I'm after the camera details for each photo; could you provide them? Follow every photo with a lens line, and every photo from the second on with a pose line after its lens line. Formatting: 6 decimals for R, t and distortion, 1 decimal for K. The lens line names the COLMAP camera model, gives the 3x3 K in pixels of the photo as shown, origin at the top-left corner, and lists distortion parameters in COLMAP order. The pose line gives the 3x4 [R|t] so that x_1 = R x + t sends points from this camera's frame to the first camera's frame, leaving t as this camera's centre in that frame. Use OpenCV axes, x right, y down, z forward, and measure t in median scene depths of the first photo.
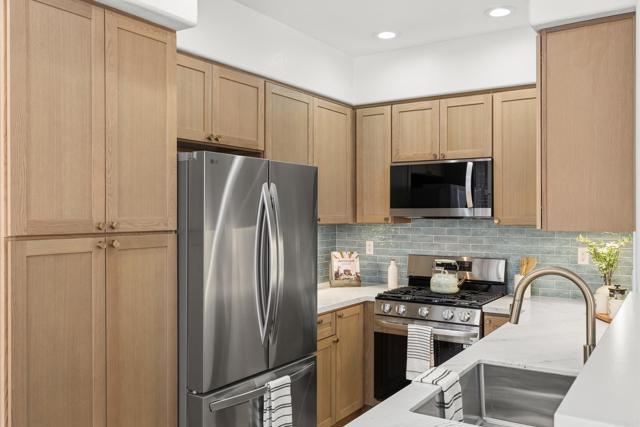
lens RADIAL K [[560.7, 0, 321.7], [0, 560.7, 214.0], [0, 0, 1]] dist [0.017003, 0.009111]
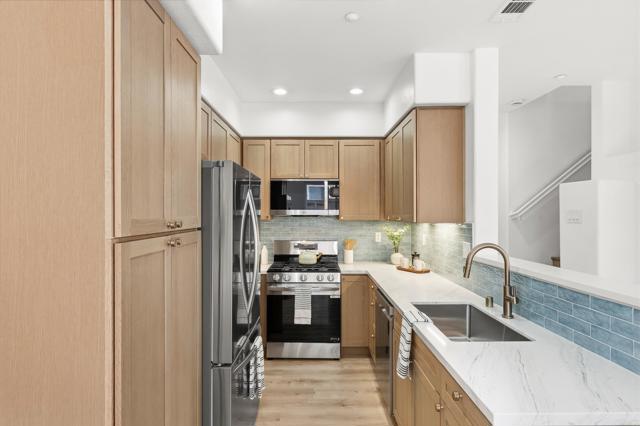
lens RADIAL K [[349.7, 0, 317.0], [0, 349.7, 211.8], [0, 0, 1]] dist [0.000978, -0.000740]
pose [[0.839967, 0.002519, 0.542632, -0.290216], [0.000700, 0.999983, -0.005725, 0.000708], [-0.542637, 0.005189, 0.839951, 0.174342]]
